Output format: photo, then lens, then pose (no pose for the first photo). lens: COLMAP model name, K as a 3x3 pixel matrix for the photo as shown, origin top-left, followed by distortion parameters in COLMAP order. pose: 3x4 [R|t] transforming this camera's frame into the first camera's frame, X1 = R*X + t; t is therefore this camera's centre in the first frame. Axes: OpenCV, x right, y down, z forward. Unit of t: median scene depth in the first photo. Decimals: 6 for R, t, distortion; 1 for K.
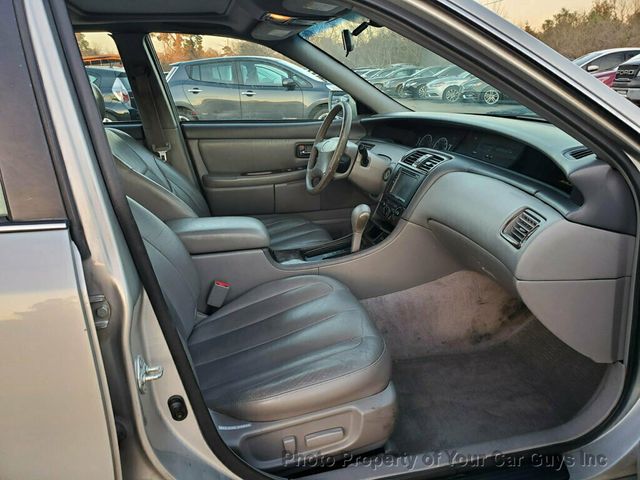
lens RADIAL K [[504.7, 0, 318.8], [0, 504.7, 239.6], [0, 0, 1]] dist [0.006293, 0.012146]
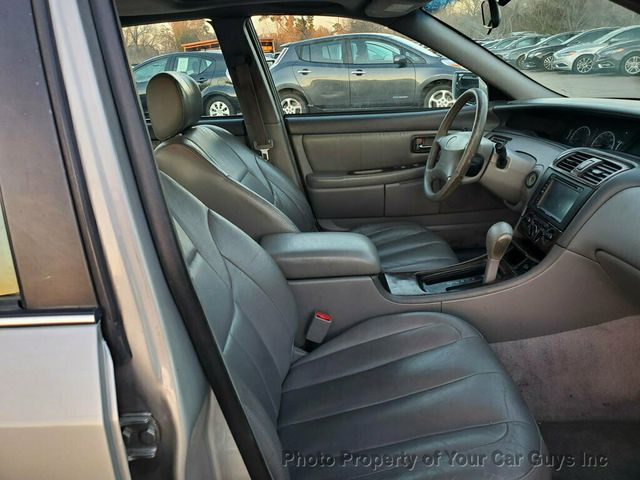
lens RADIAL K [[504.7, 0, 318.7], [0, 504.7, 235.4], [0, 0, 1]] dist [0.006293, 0.012146]
pose [[0.978289, 0.031005, -0.204915, -0.028050], [-0.023762, 0.999006, 0.037714, -0.068605], [0.205881, -0.032026, 0.978053, 0.160450]]
